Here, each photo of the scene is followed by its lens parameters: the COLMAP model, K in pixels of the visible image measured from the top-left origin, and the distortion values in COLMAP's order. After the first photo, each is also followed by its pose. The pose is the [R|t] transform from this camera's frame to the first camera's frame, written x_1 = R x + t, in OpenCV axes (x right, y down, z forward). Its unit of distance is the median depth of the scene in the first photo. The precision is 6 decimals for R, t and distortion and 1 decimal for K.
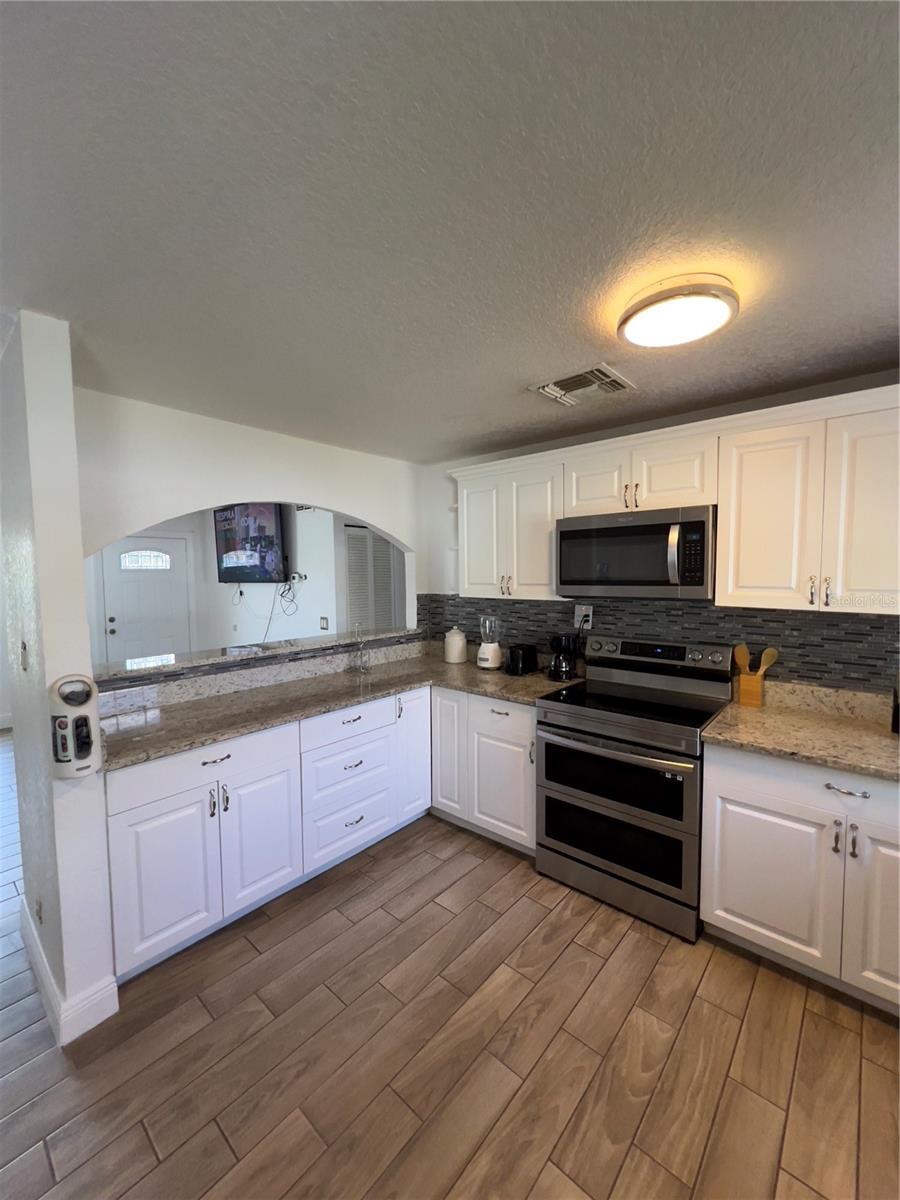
lens RADIAL K [[479.1, 0, 453.0], [0, 479.1, 600.5], [0, 0, 1]] dist [0.000280, 0.000848]
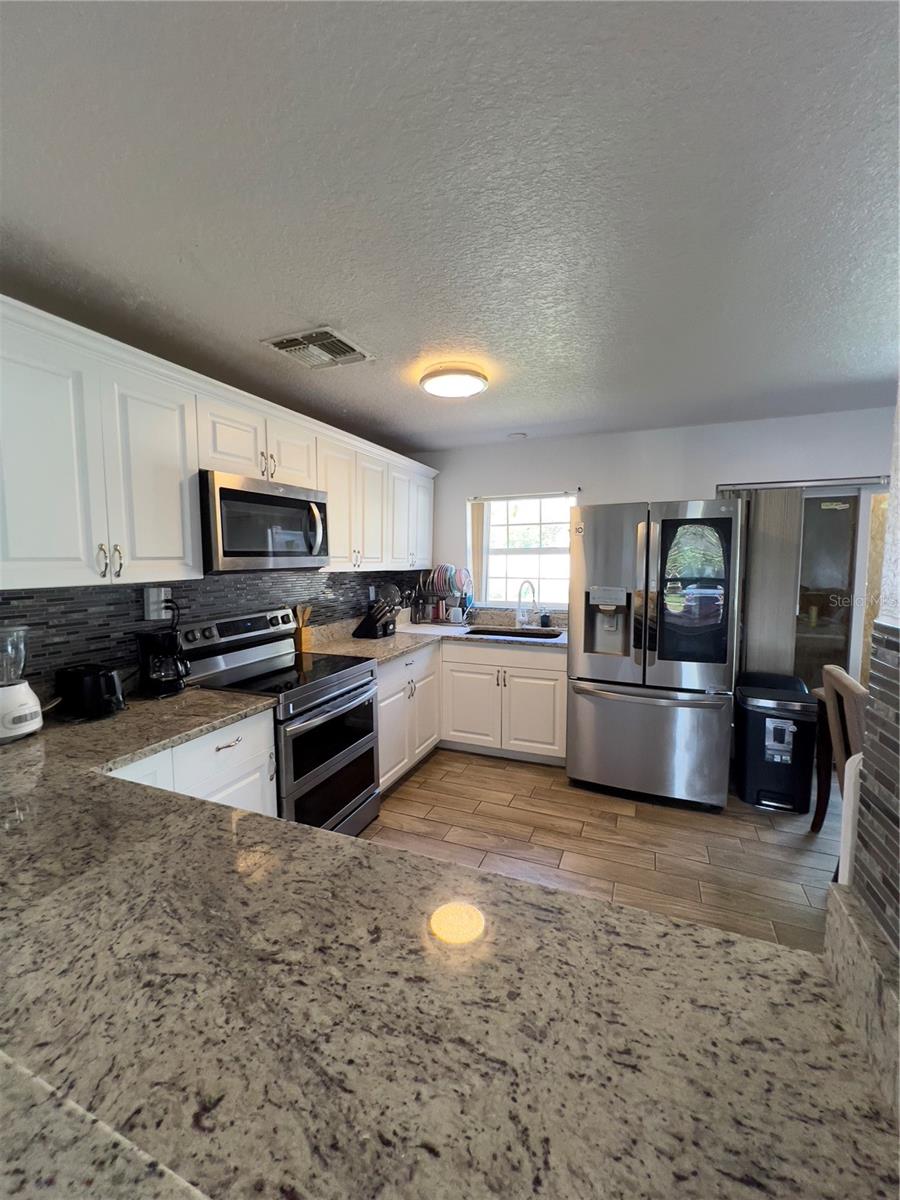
lens RADIAL K [[479.1, 0, 450.8], [0, 479.1, 596.7], [0, 0, 1]] dist [0.000280, 0.000848]
pose [[-0.311972, -0.065608, 0.947823, -0.747999], [0.071370, 0.993176, 0.092238, -0.016617], [-0.947407, 0.096422, -0.305160, 1.055594]]
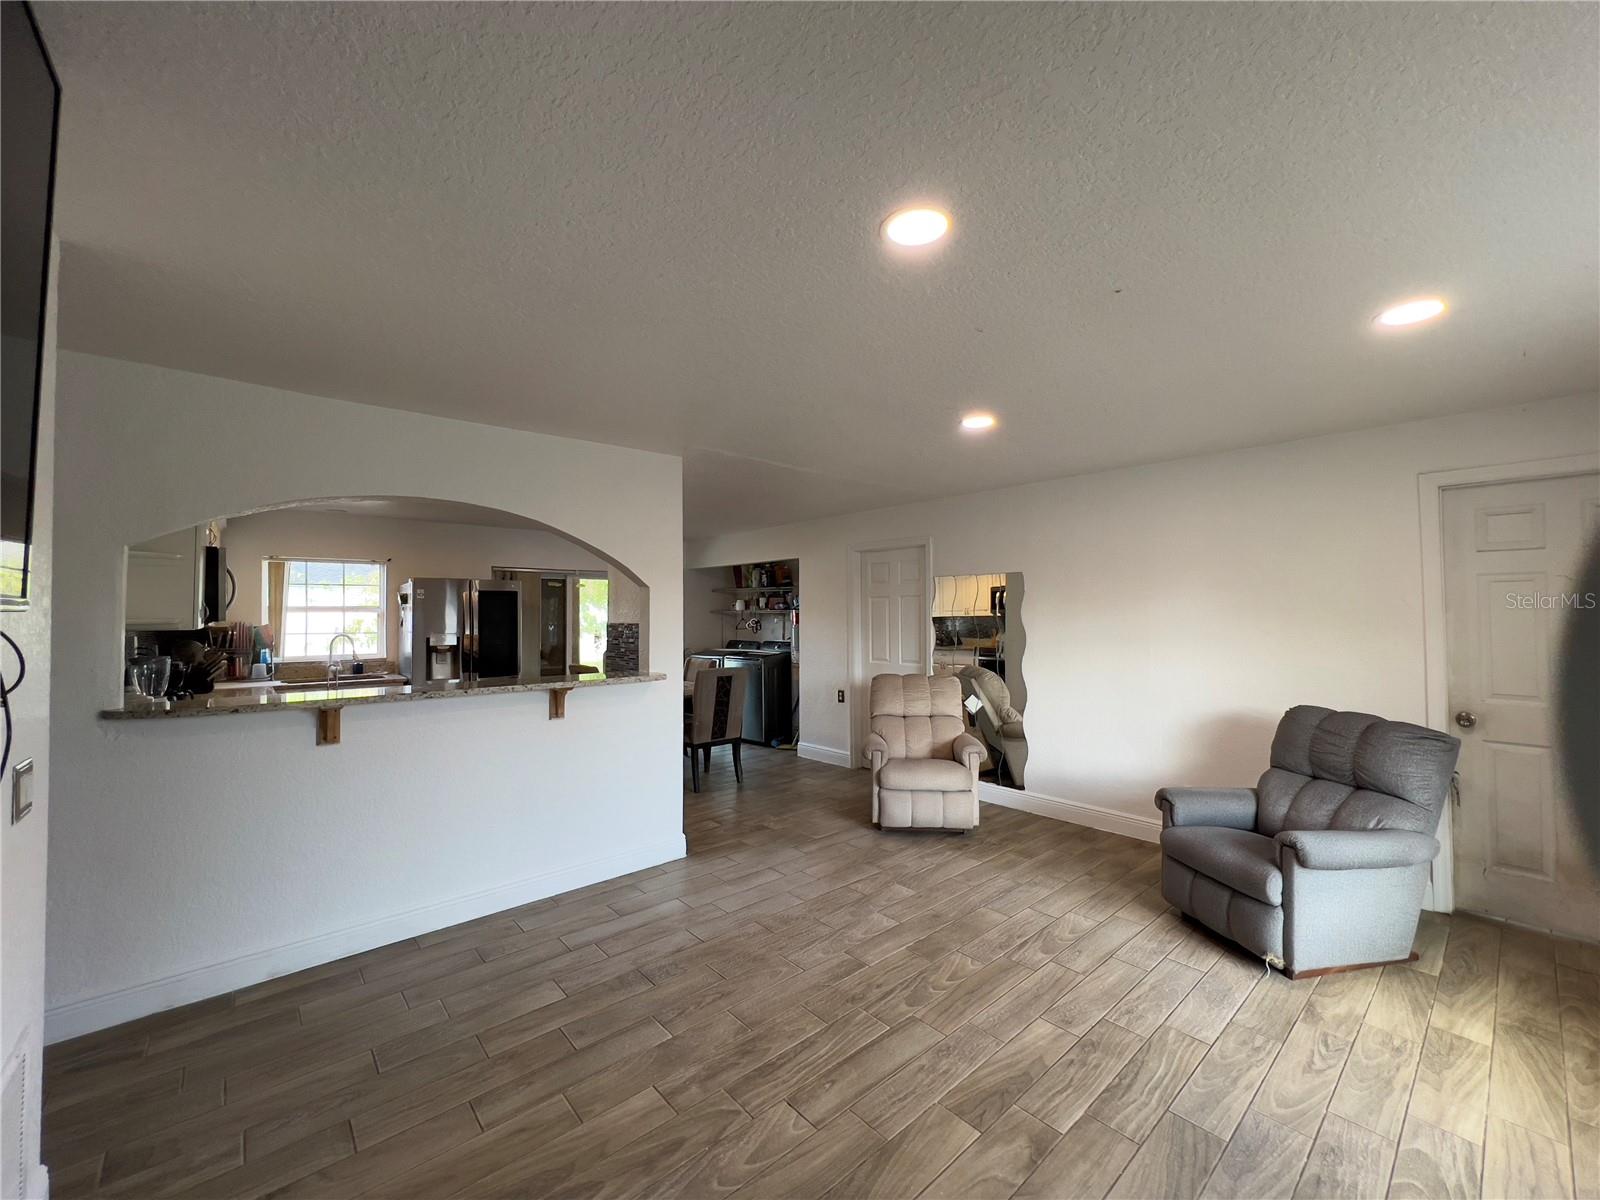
lens RADIAL K [[638.7, 0, 802.0], [0, 638.7, 600.5], [0, 0, 1]] dist [0.000280, 0.000848]
pose [[-0.990365, 0.016774, 0.137460, -1.446858], [0.023179, 0.998712, 0.045124, -0.110783], [-0.136526, 0.047876, -0.989479, 2.609416]]
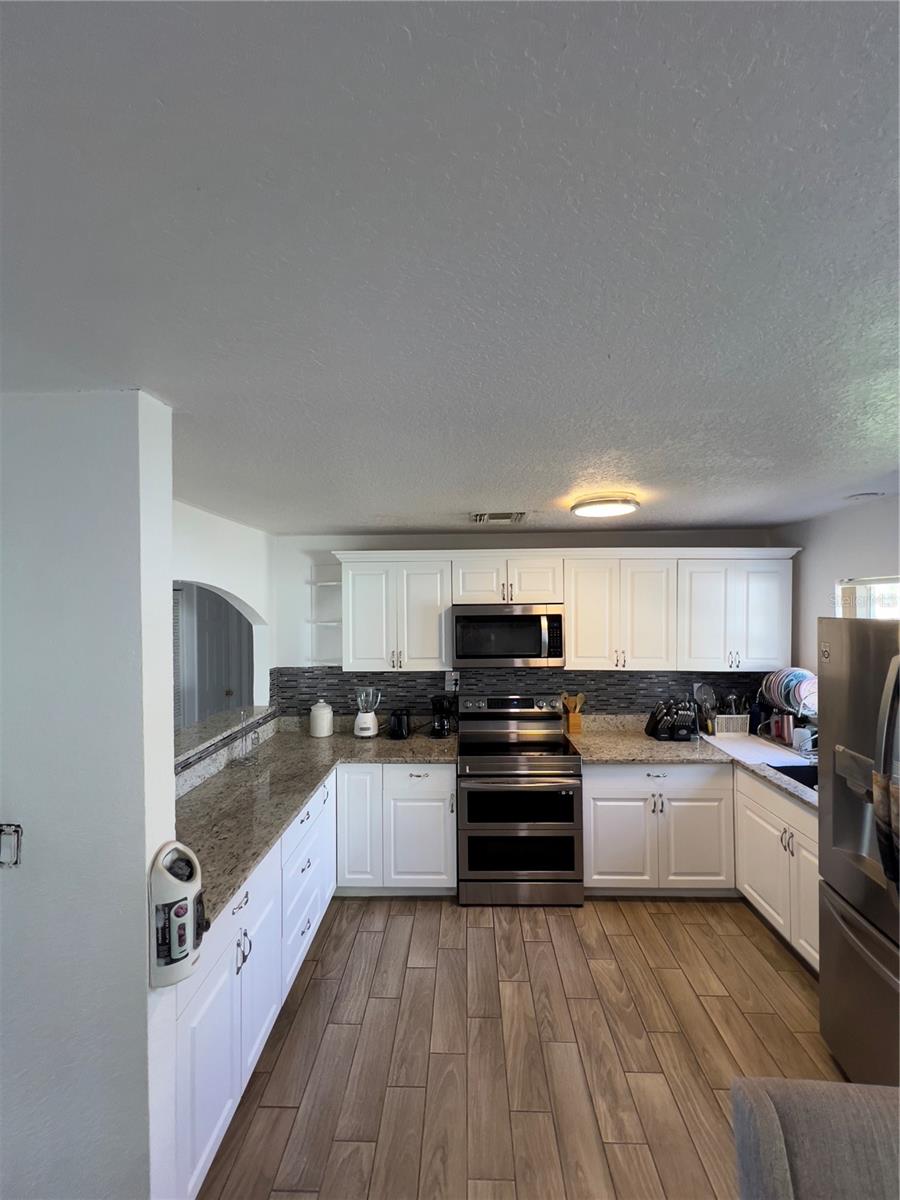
lens RADIAL K [[479.1, 0, 452.6], [0, 479.1, 602.7], [0, 0, 1]] dist [0.000280, 0.000848]
pose [[0.773231, 0.005625, 0.634099, -0.669119], [0.040957, 0.997430, -0.058792, -0.124243], [-0.632800, 0.071430, 0.771013, 0.052541]]
